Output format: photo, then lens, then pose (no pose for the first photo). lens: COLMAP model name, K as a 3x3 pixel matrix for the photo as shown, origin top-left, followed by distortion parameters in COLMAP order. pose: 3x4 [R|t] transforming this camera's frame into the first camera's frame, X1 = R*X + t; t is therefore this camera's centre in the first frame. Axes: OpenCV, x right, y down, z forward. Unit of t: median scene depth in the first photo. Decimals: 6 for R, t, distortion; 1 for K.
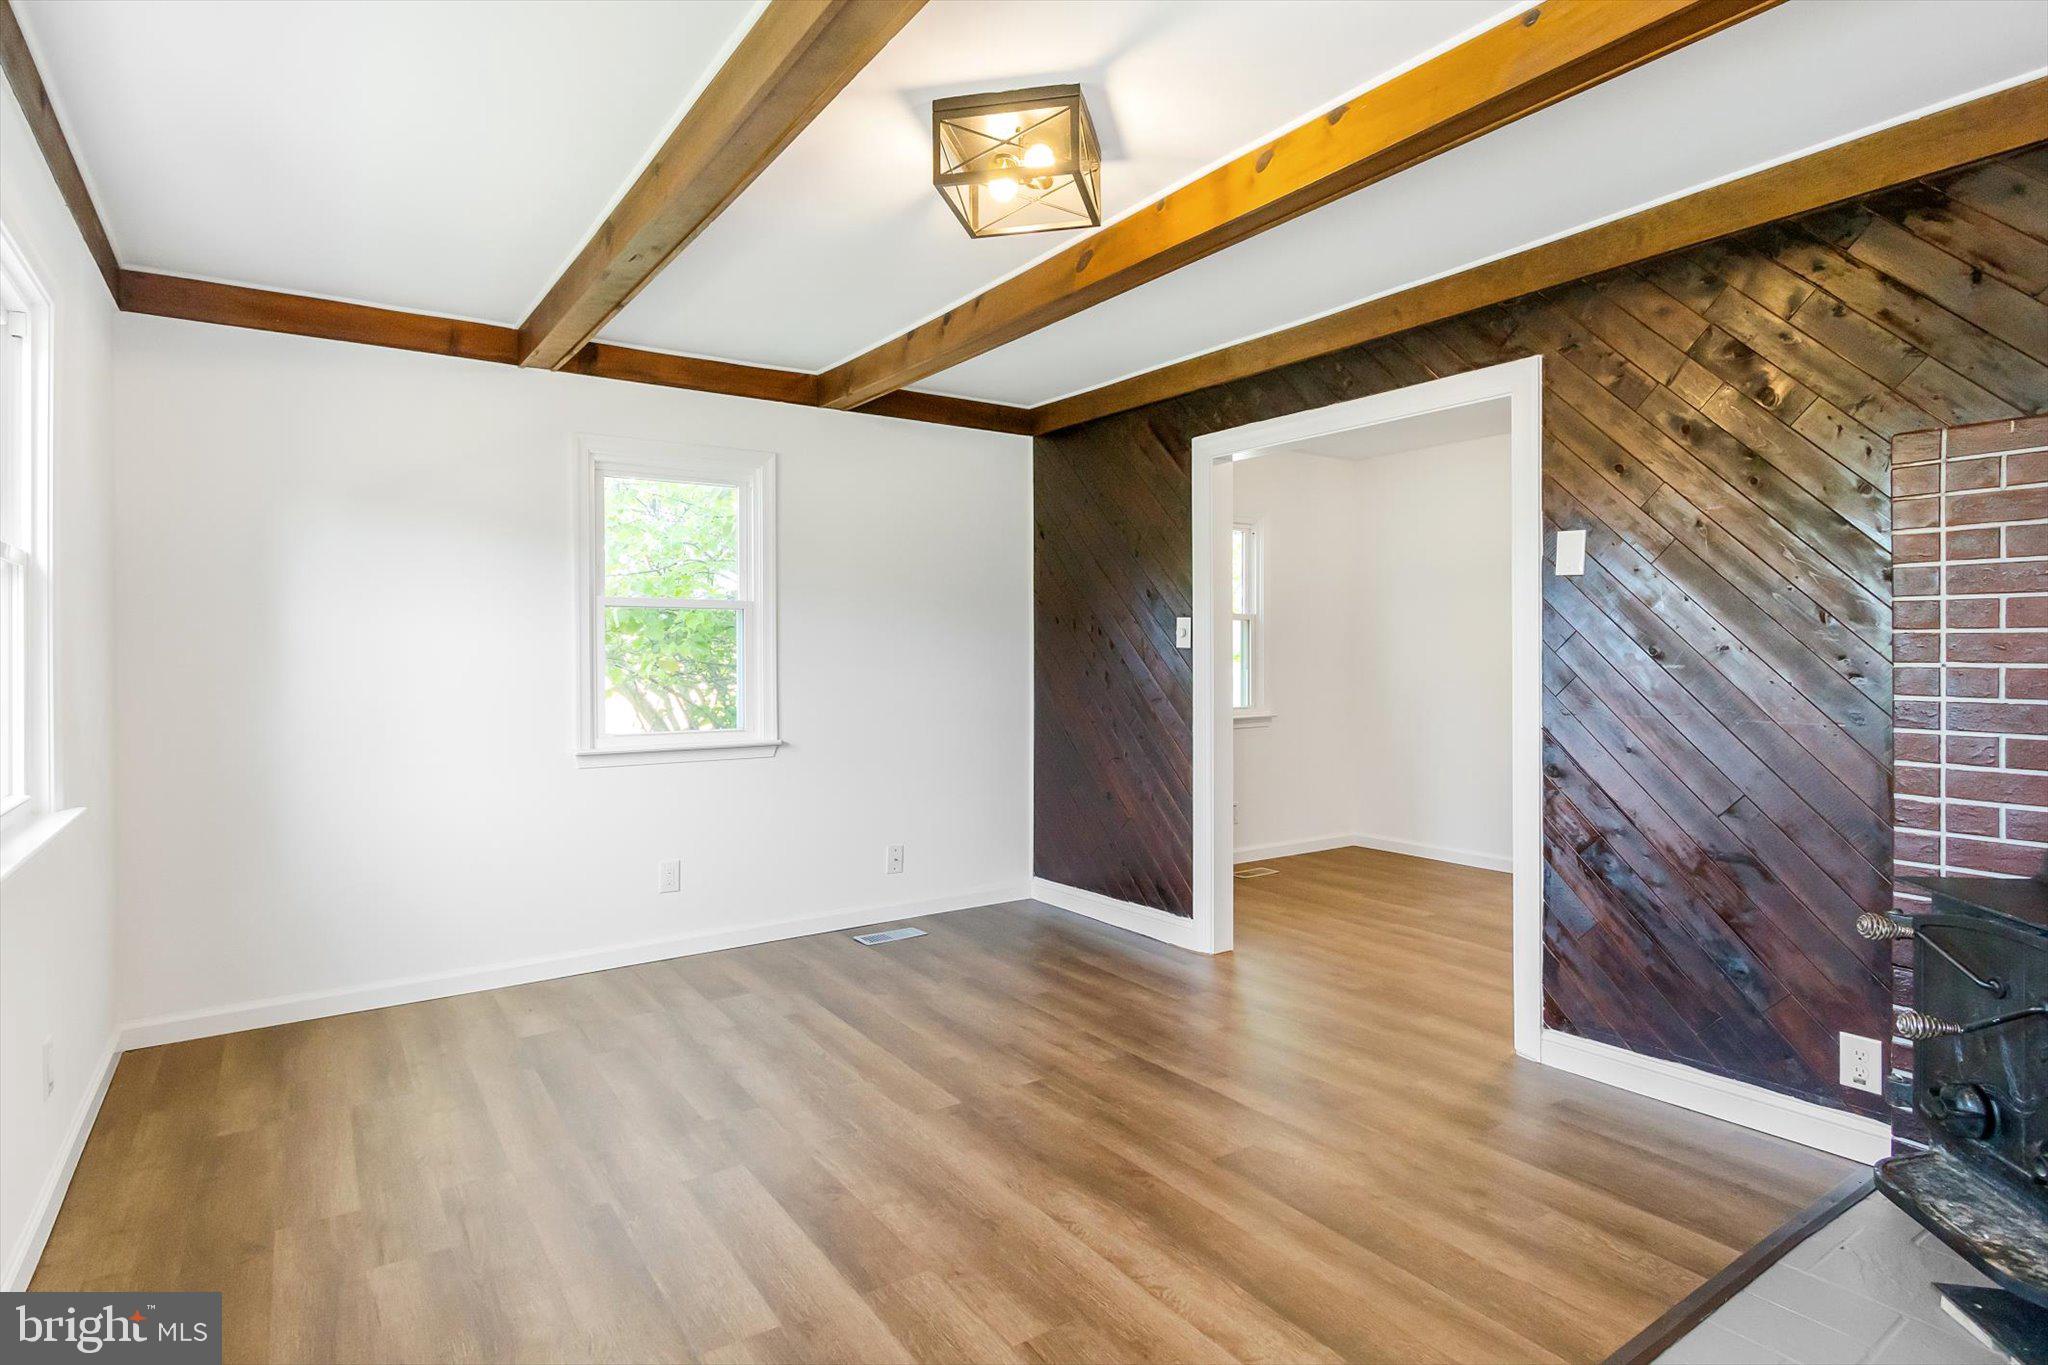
lens RADIAL K [[1053.7, 0, 1026.6], [0, 1053.7, 673.6], [0, 0, 1]] dist [0.001023, -0.000254]
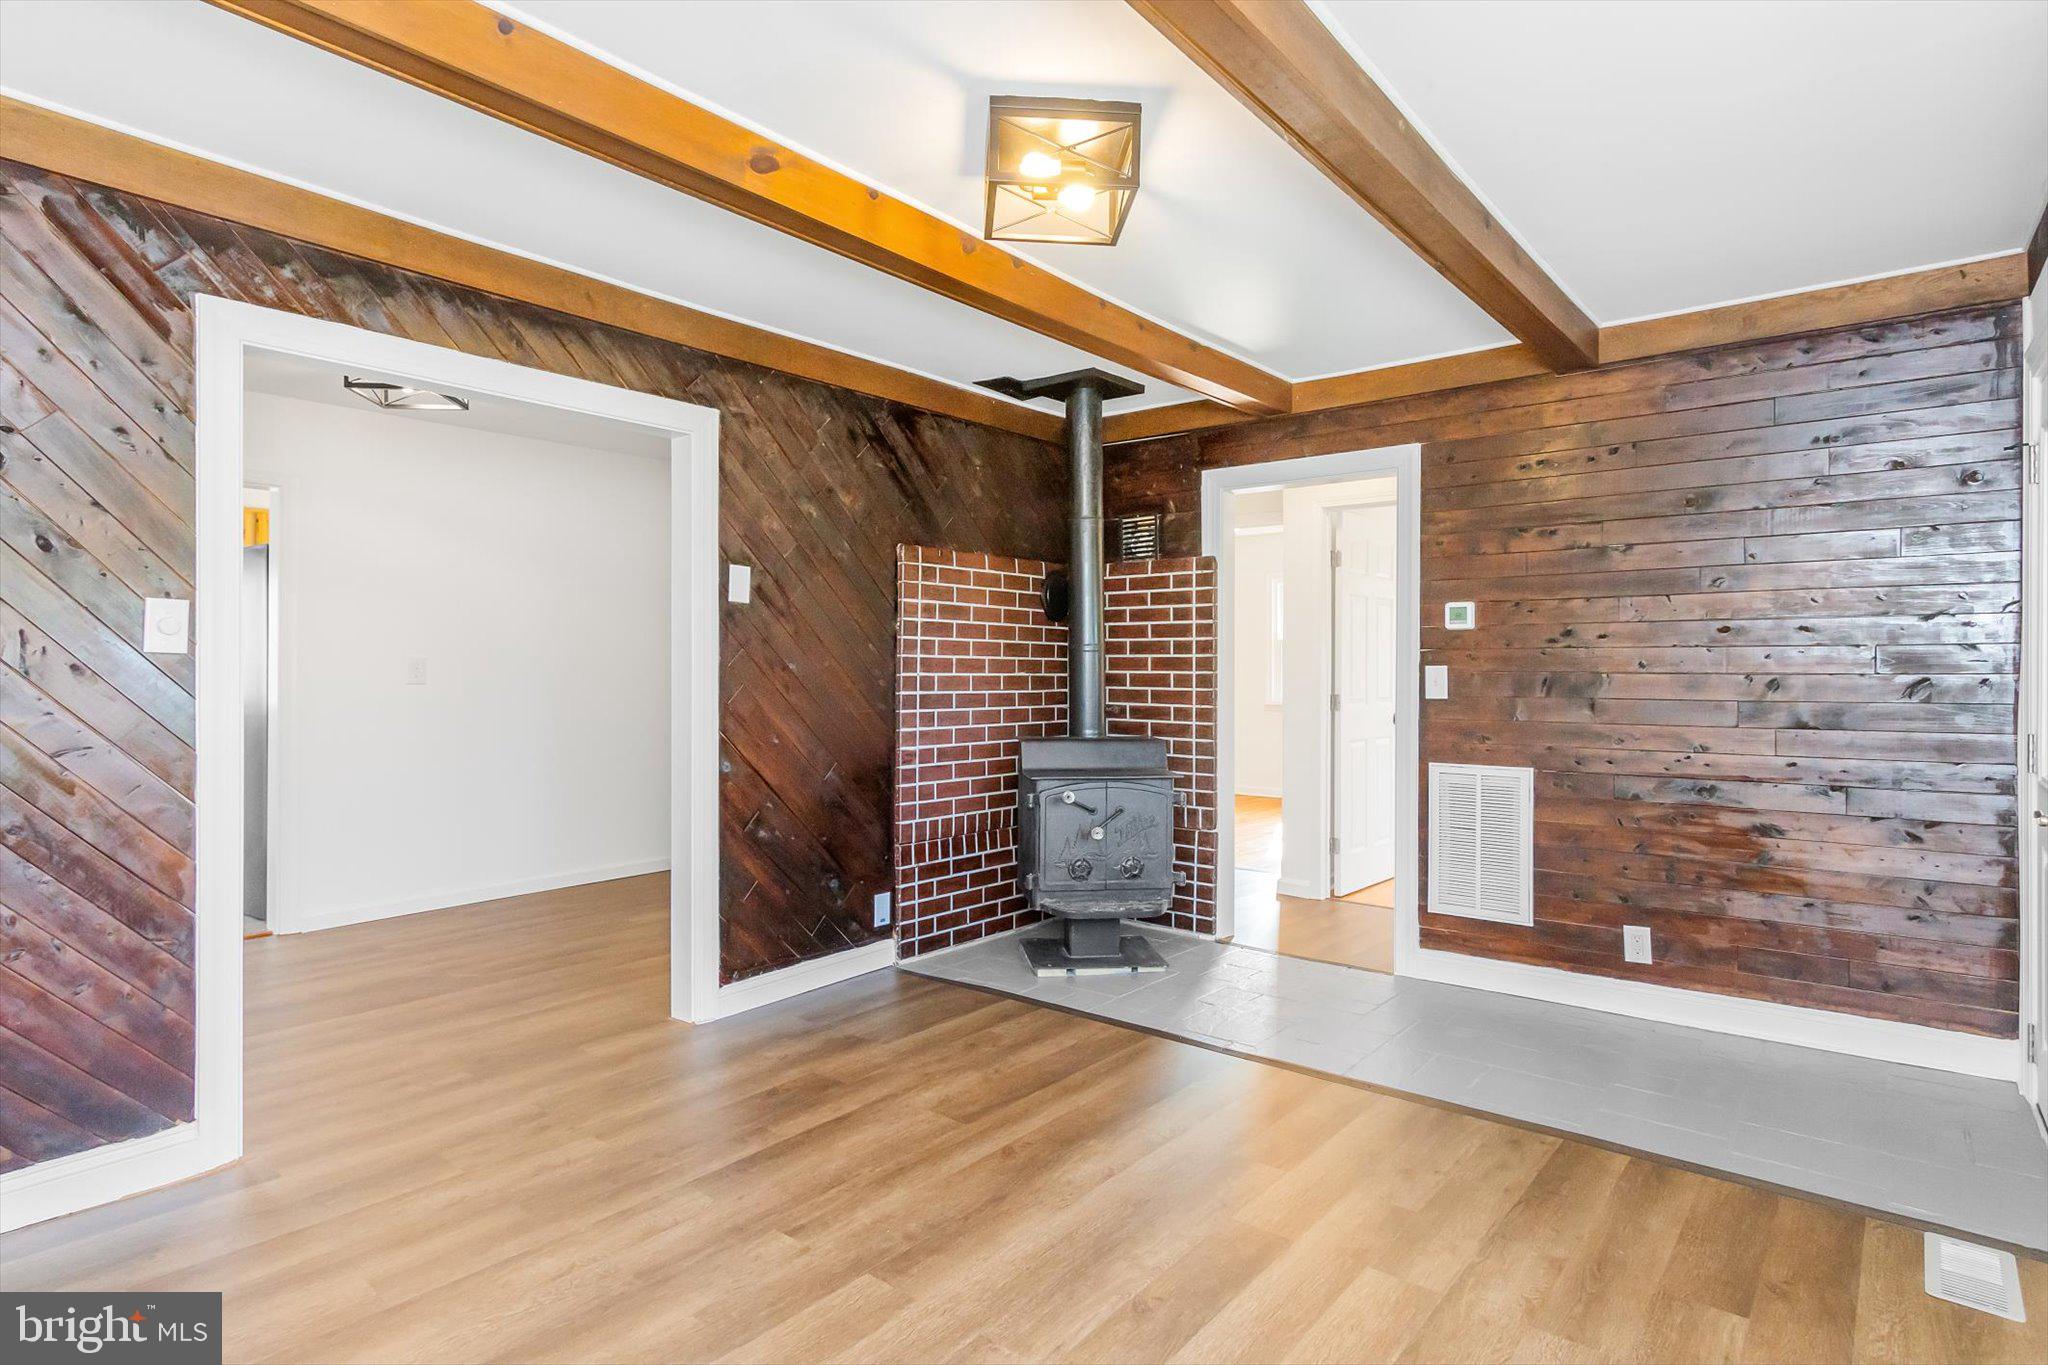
lens RADIAL K [[1053.7, 0, 1026.6], [0, 1053.7, 673.6], [0, 0, 1]] dist [0.001023, -0.000254]
pose [[-0.271456, 0.001870, 0.962449, -0.729897], [0.017454, 0.999843, 0.002980, -0.008666], [-0.962293, 0.017607, -0.271446, 0.994695]]
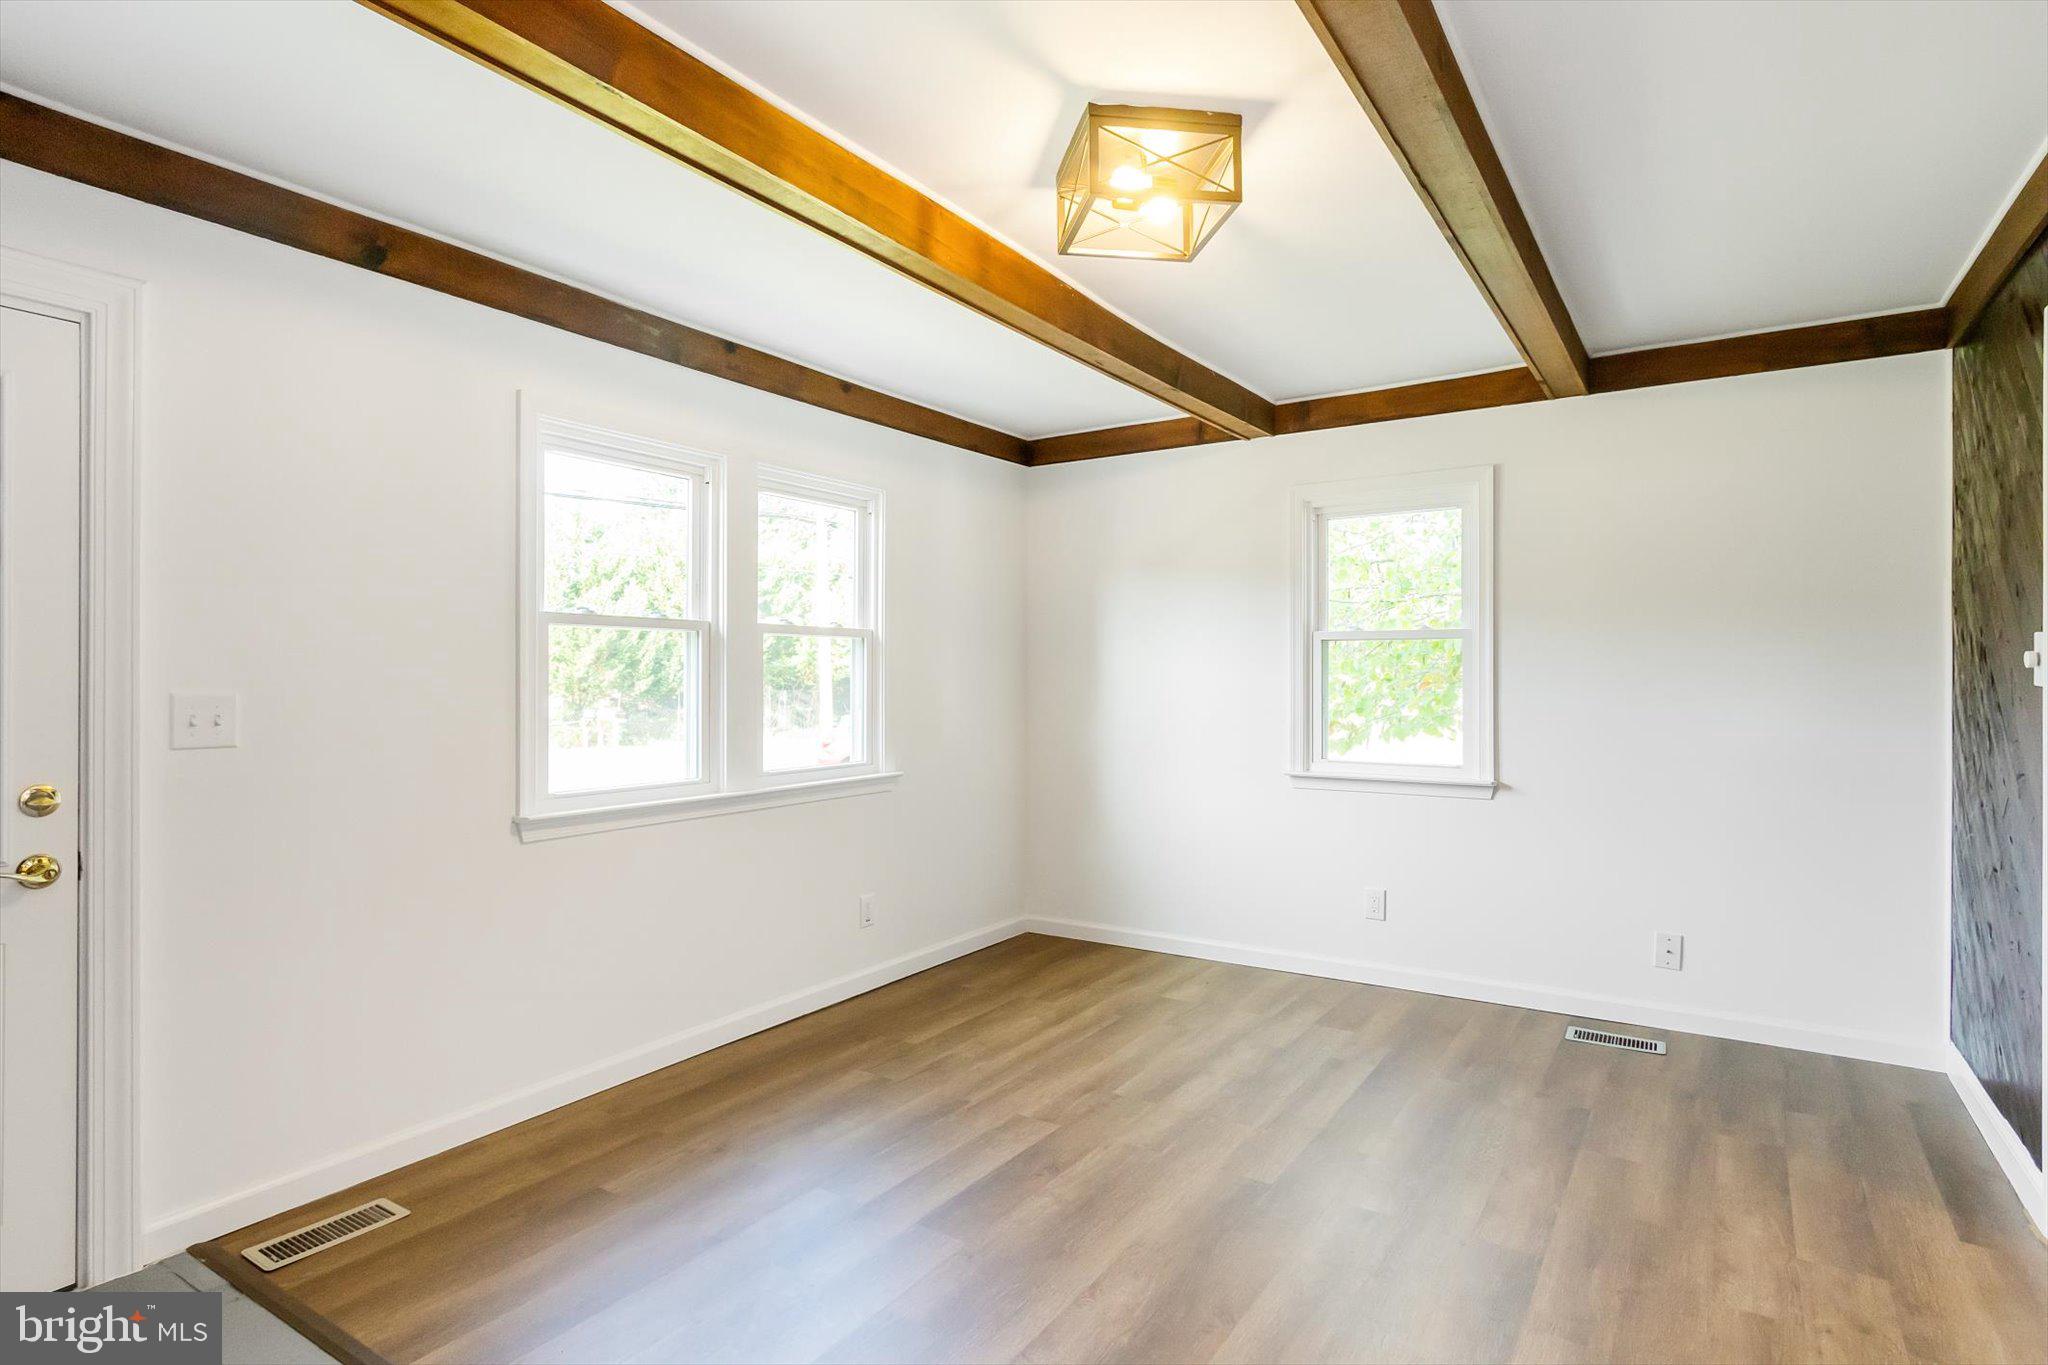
lens RADIAL K [[1053.7, 0, 1026.6], [0, 1053.7, 673.6], [0, 0, 1]] dist [0.001023, -0.000254]
pose [[0.371058, -0.001610, -0.928608, 0.653926], [-0.015415, 0.999850, -0.007893, -0.022196], [0.928482, 0.017243, 0.370978, 0.420721]]
